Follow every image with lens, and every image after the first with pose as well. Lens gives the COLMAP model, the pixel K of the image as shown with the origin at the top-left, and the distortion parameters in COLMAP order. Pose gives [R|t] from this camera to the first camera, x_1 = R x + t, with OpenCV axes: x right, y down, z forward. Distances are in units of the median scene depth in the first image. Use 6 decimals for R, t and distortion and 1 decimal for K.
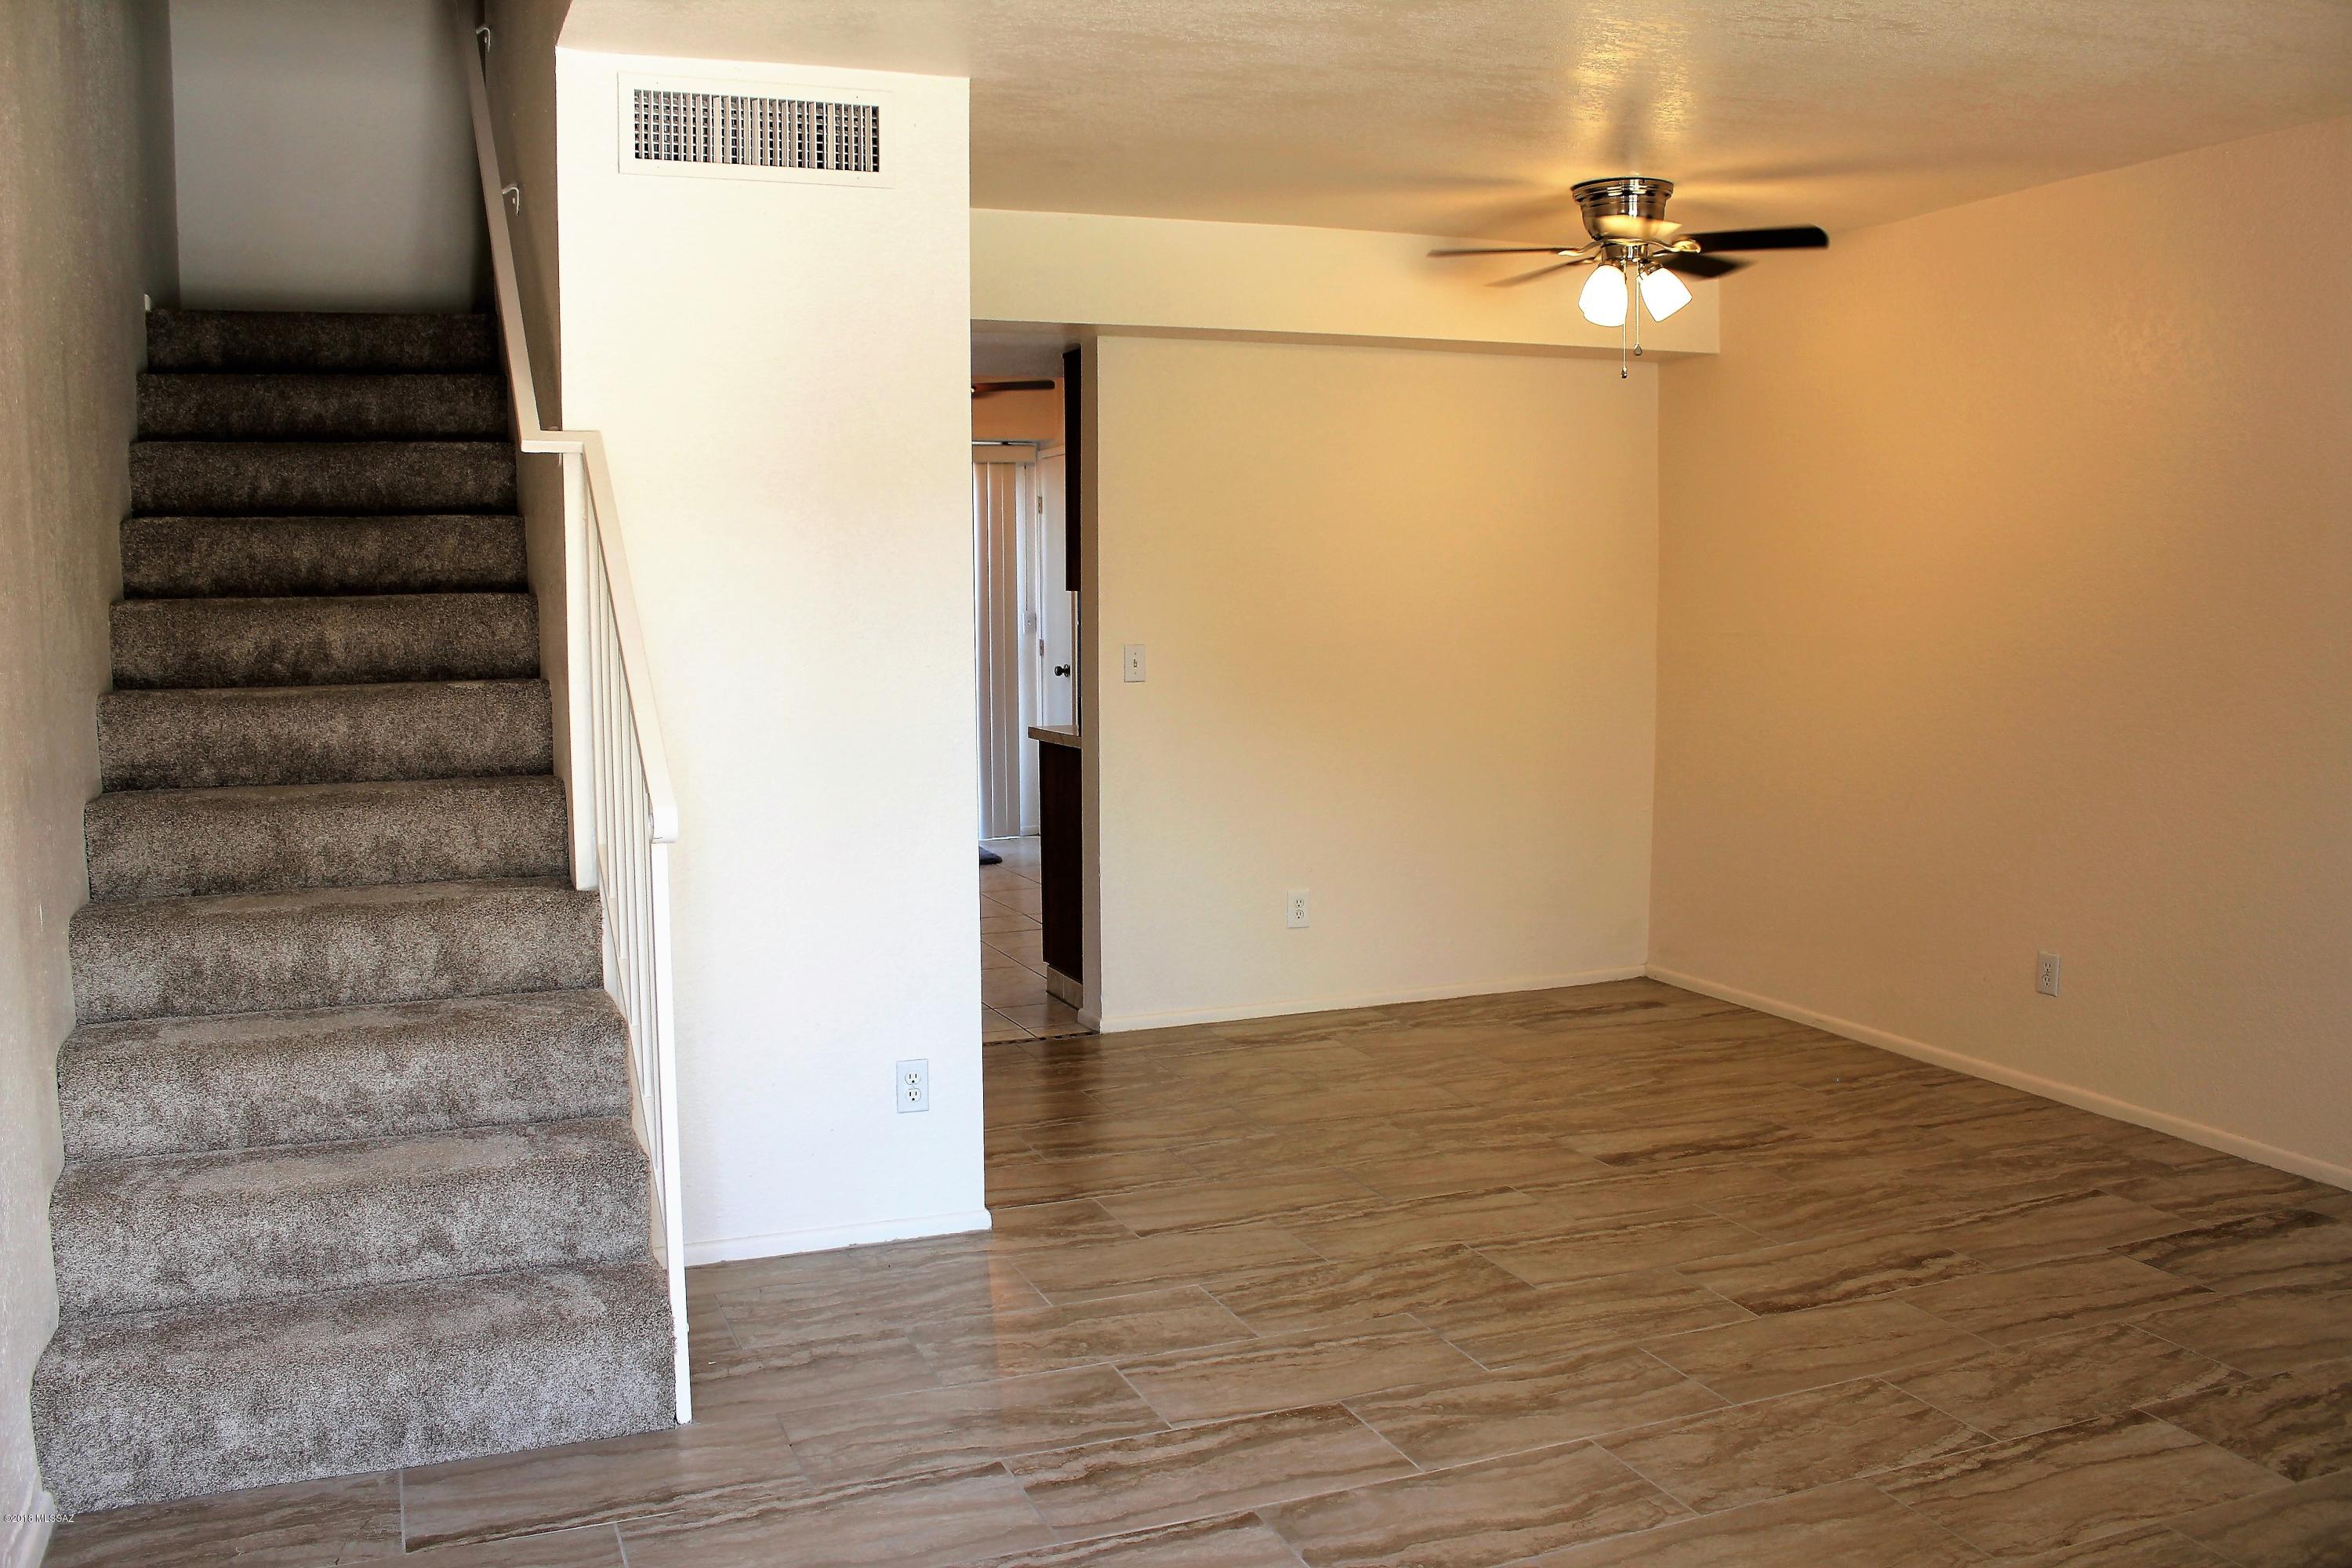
lens RADIAL K [[1970.5, 0, 1144.2], [0, 1970.5, 781.8], [0, 0, 1]] dist [-0.164217, 0.137058]
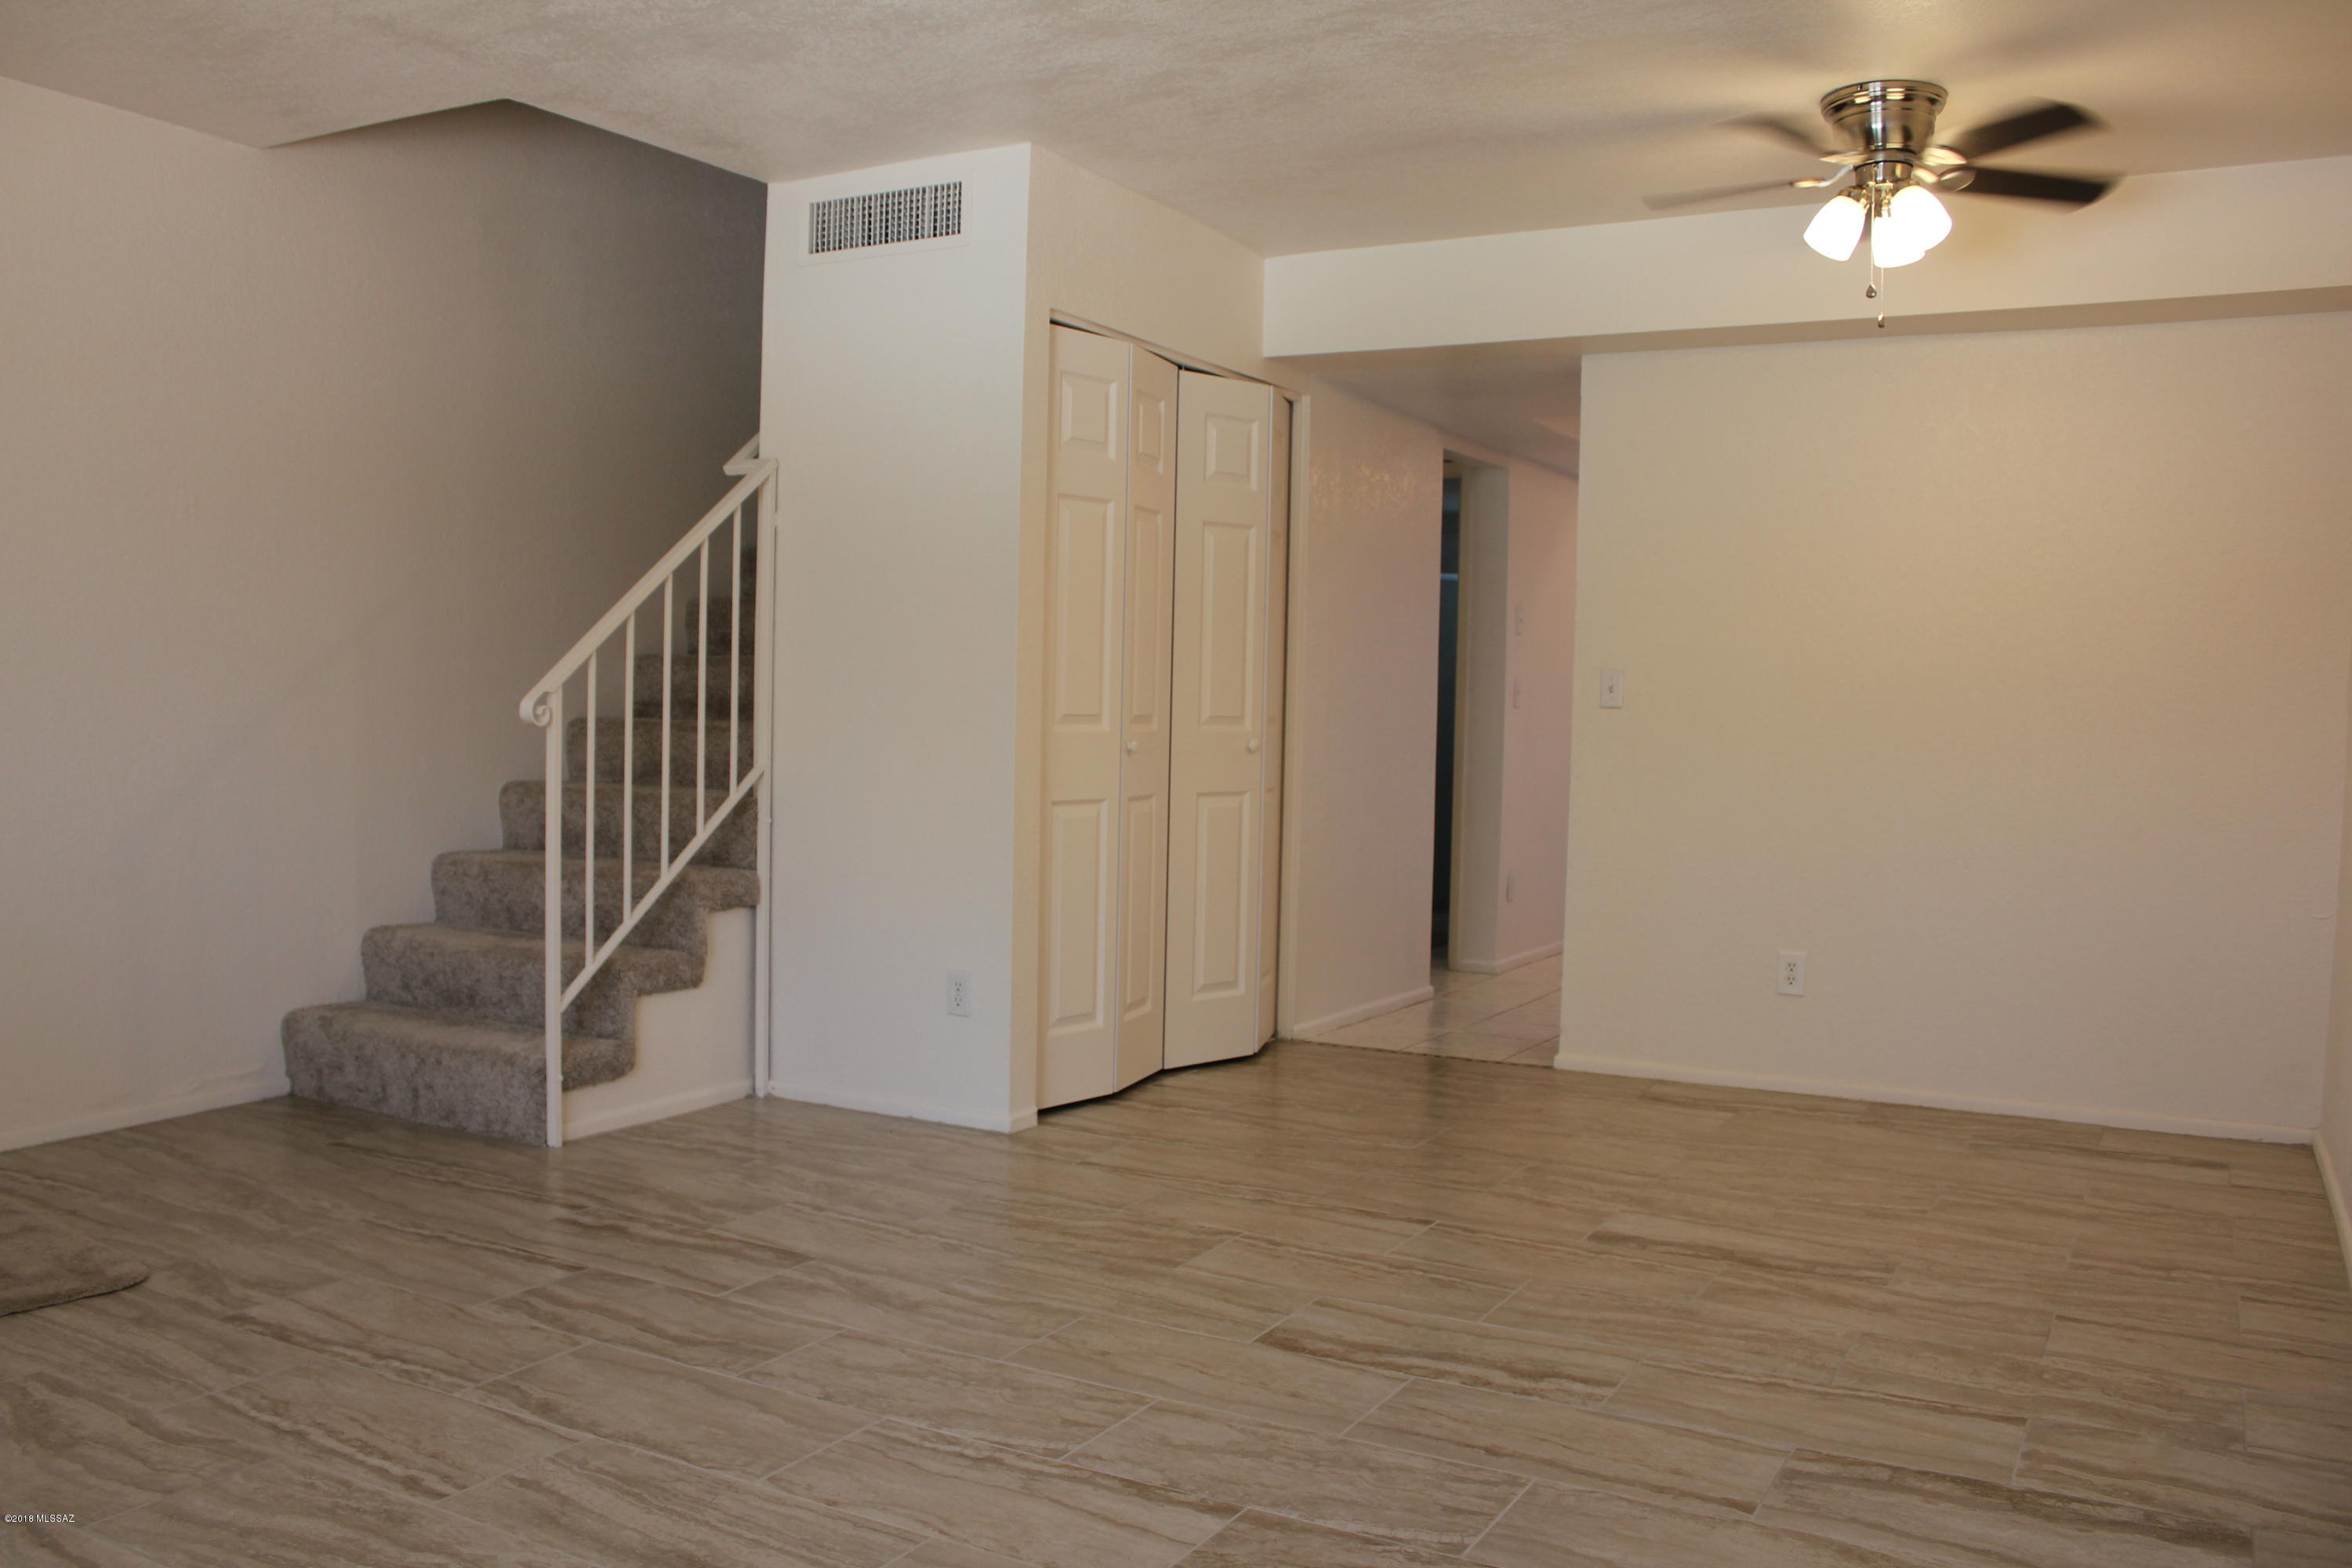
lens RADIAL K [[1970.5, 0, 1144.2], [0, 1970.5, 781.8], [0, 0, 1]] dist [-0.164217, 0.137058]
pose [[0.620580, 0.051848, -0.782427, 0.933170], [-0.105618, 0.994246, -0.017887, 0.040767], [0.776998, 0.093739, 0.622485, 0.362920]]
